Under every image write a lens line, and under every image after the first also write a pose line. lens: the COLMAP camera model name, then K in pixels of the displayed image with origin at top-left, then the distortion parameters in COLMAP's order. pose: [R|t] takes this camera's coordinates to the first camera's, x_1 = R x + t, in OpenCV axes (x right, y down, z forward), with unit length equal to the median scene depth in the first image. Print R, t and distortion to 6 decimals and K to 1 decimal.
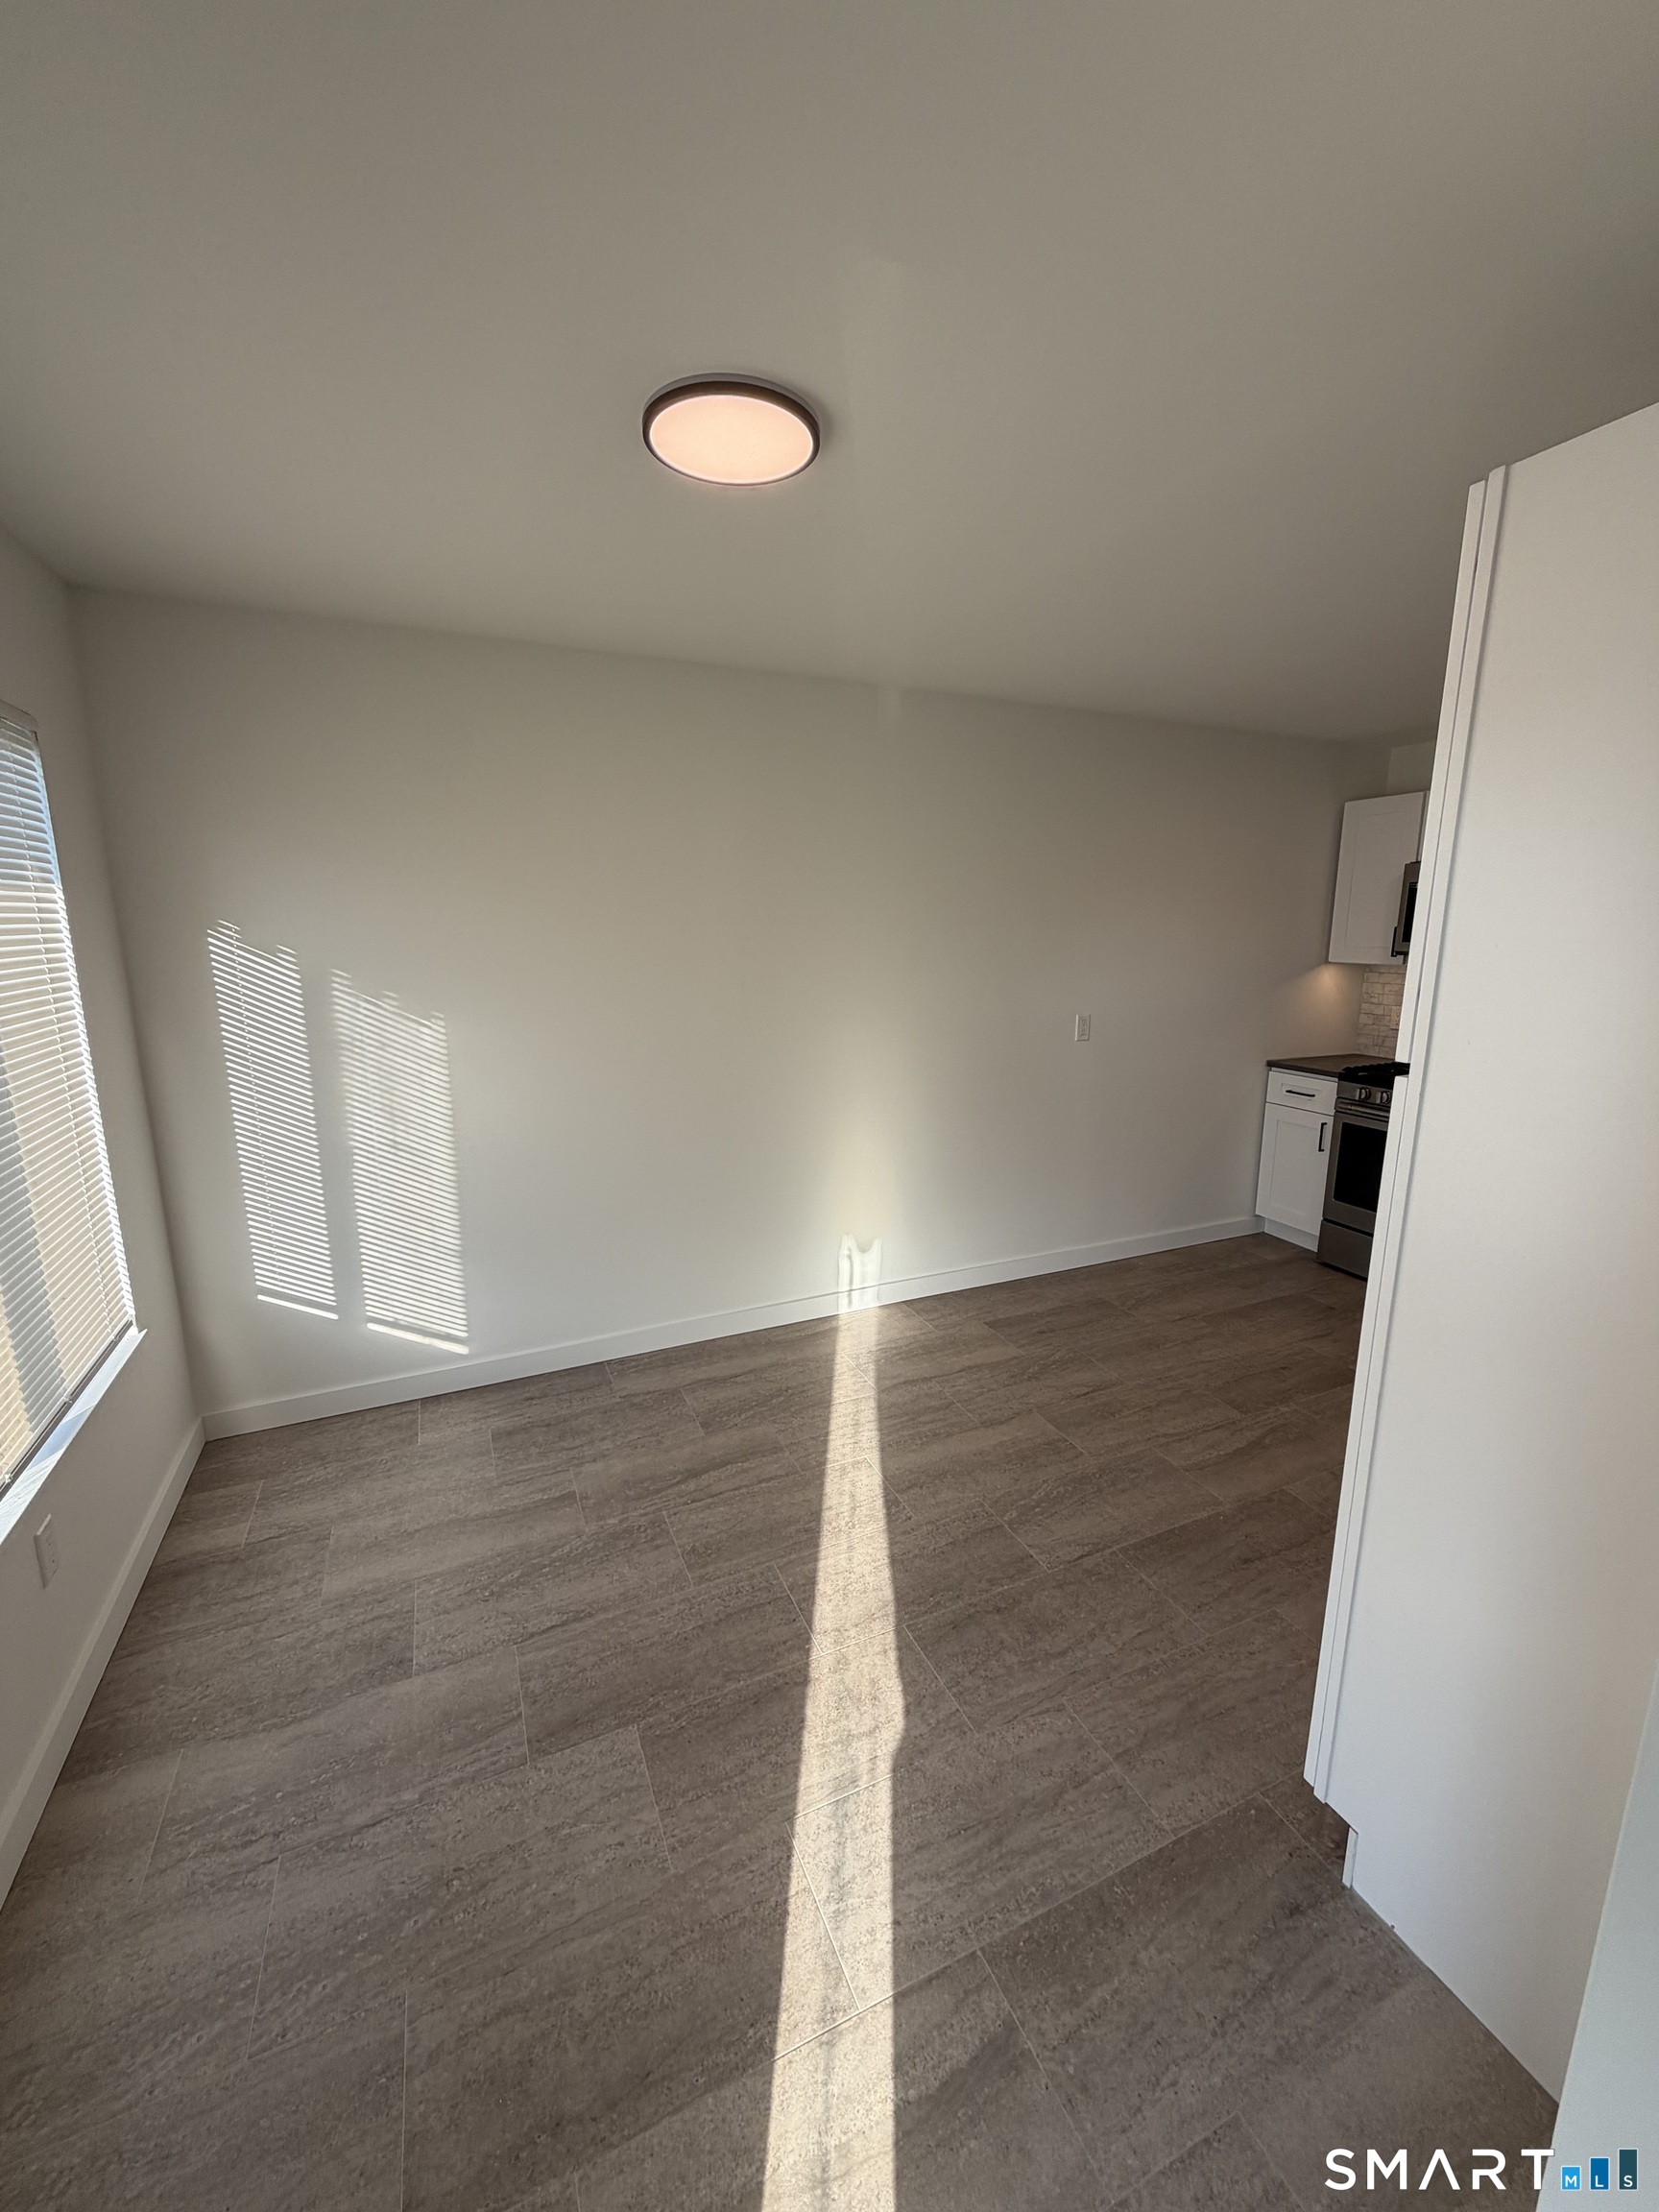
lens RADIAL K [[880.1, 0, 832.7], [0, 880.1, 1090.7], [0, 0, 1]] dist [0.001065, -0.000453]
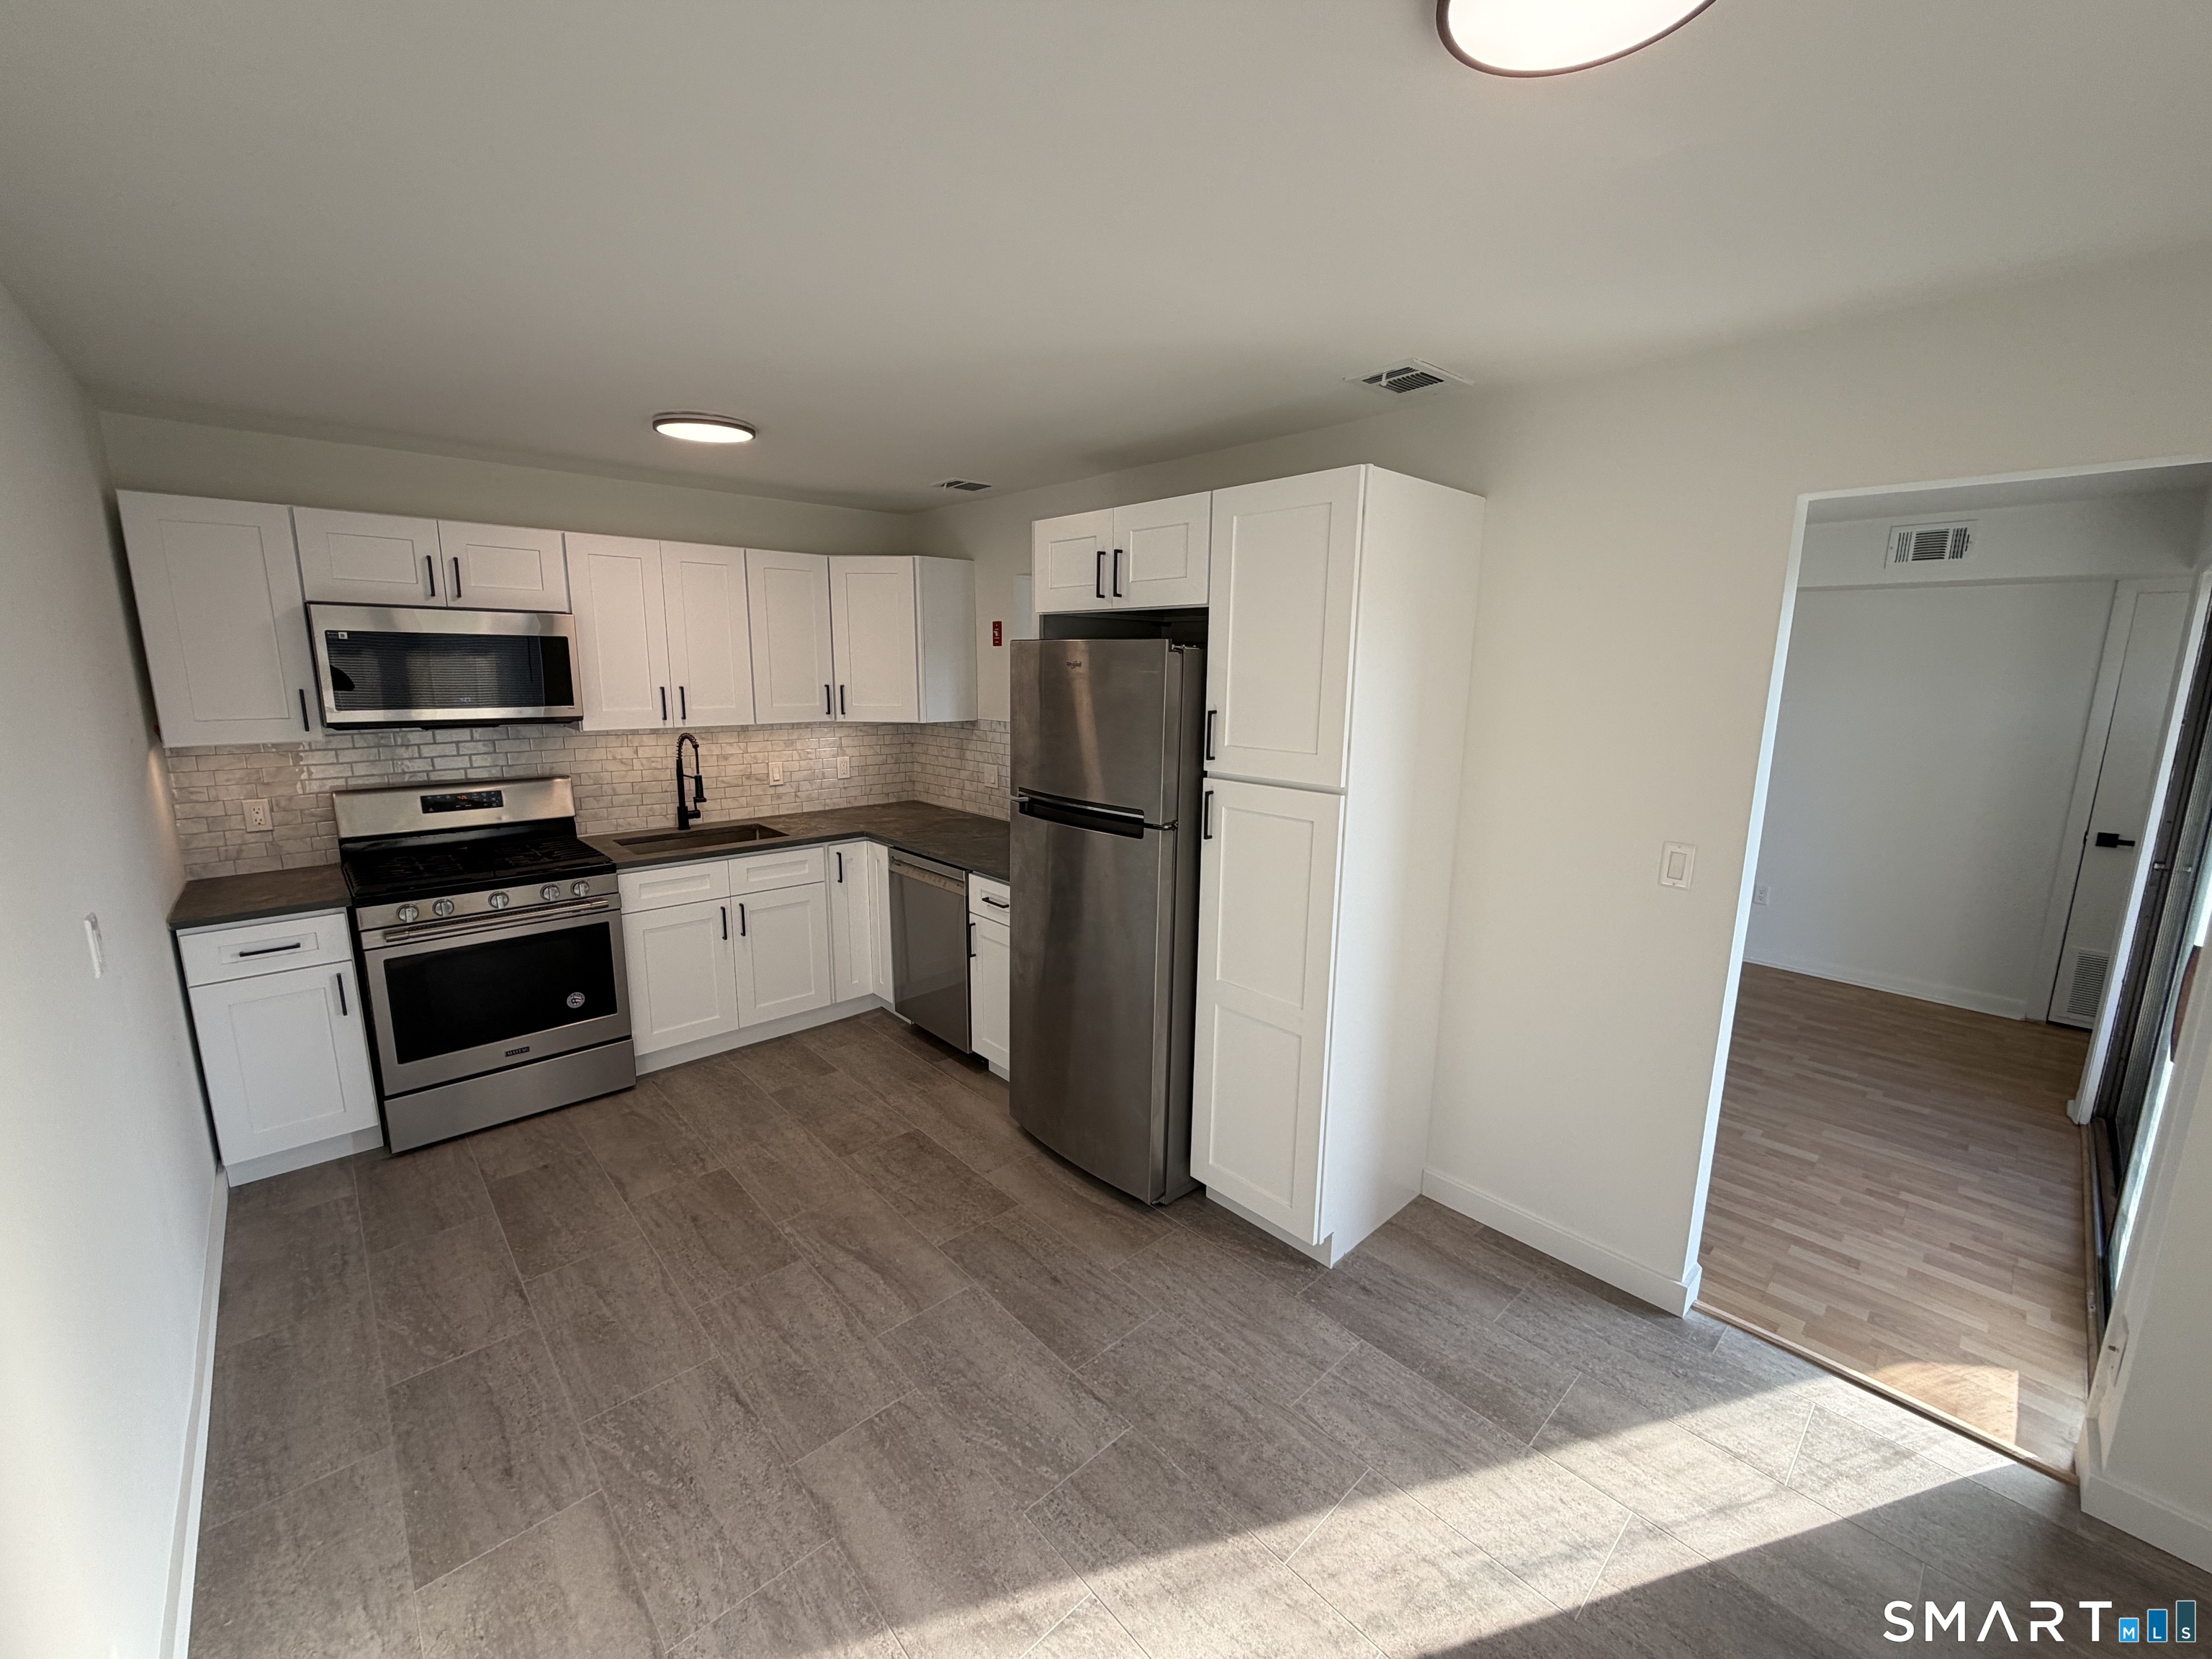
lens RADIAL K [[880.1, 0, 1101.2], [0, 880.1, 830.2], [0, 0, 1]] dist [0.001065, -0.000453]
pose [[-0.313479, -0.183139, 0.931768, -0.449548], [0.169283, 0.954731, 0.244605, -0.249449], [-0.934384, 0.234411, -0.268286, 1.074725]]
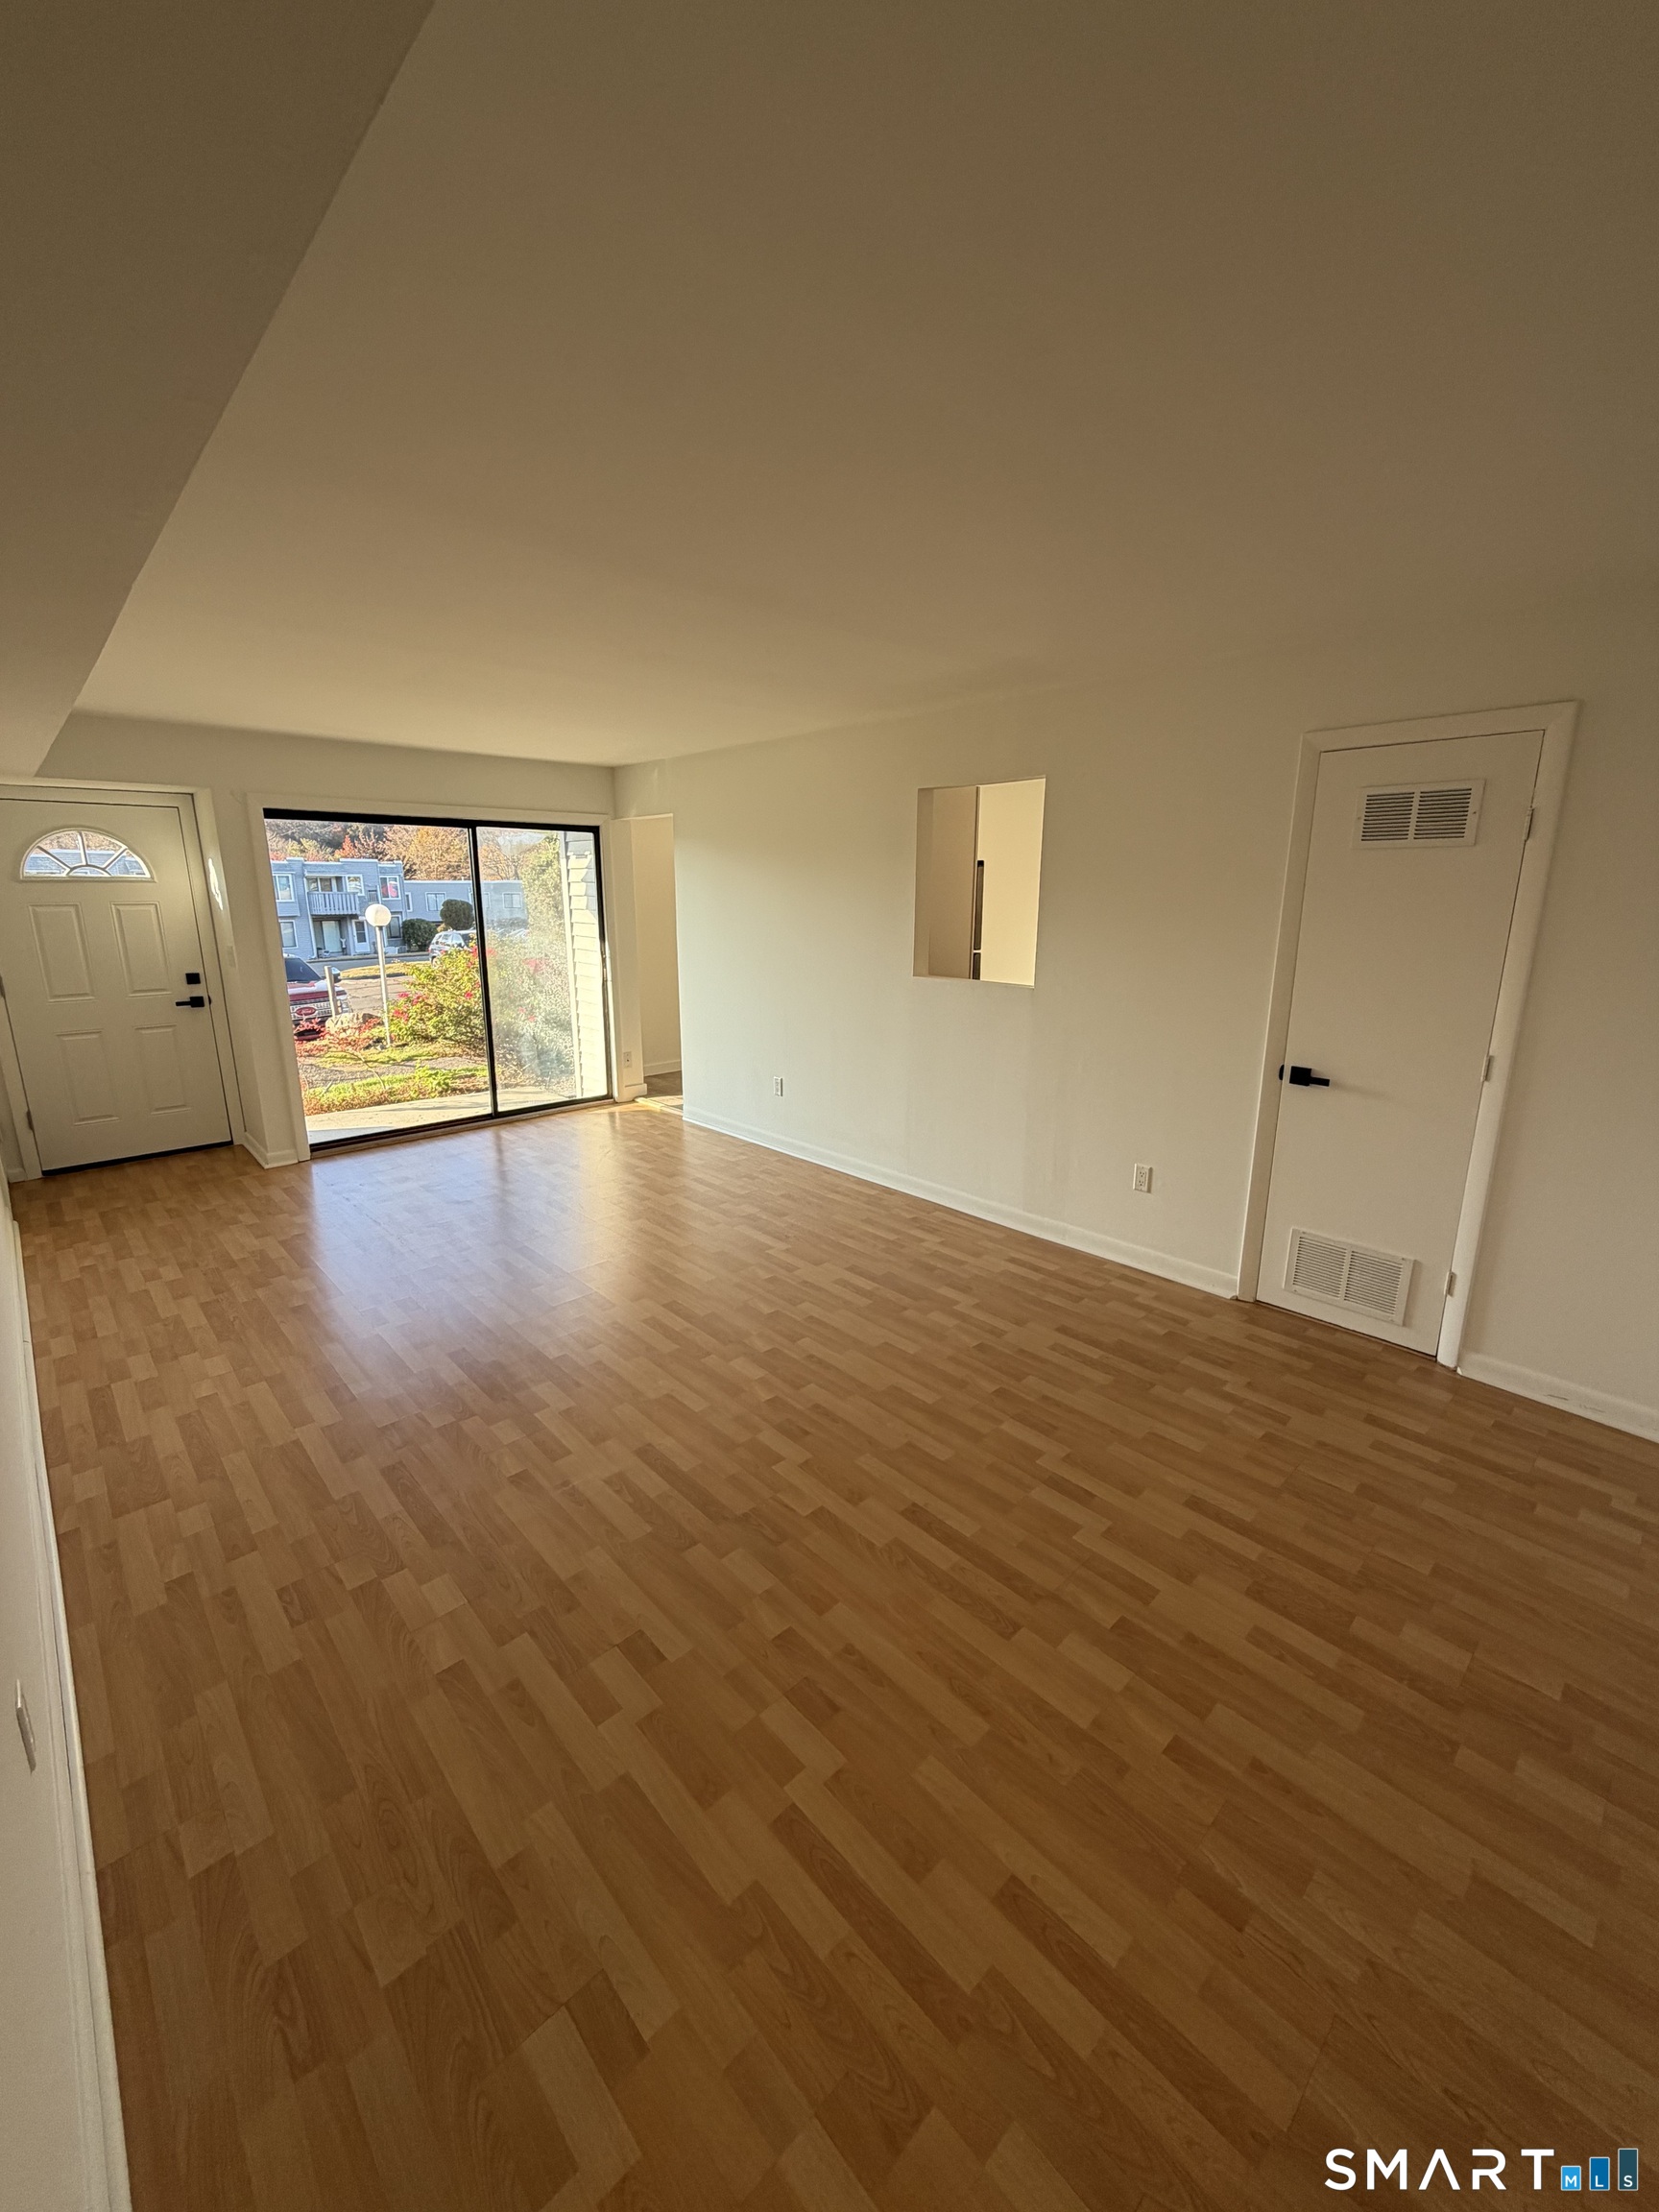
lens RADIAL K [[880.1, 0, 830.0], [0, 880.1, 1096.7], [0, 0, 1]] dist [0.001065, -0.000453]
pose [[0.323737, 0.212936, -0.921874, 2.905787], [-0.182638, 0.970085, 0.159934, 0.073922], [0.928352, 0.116593, 0.352943, -0.309720]]
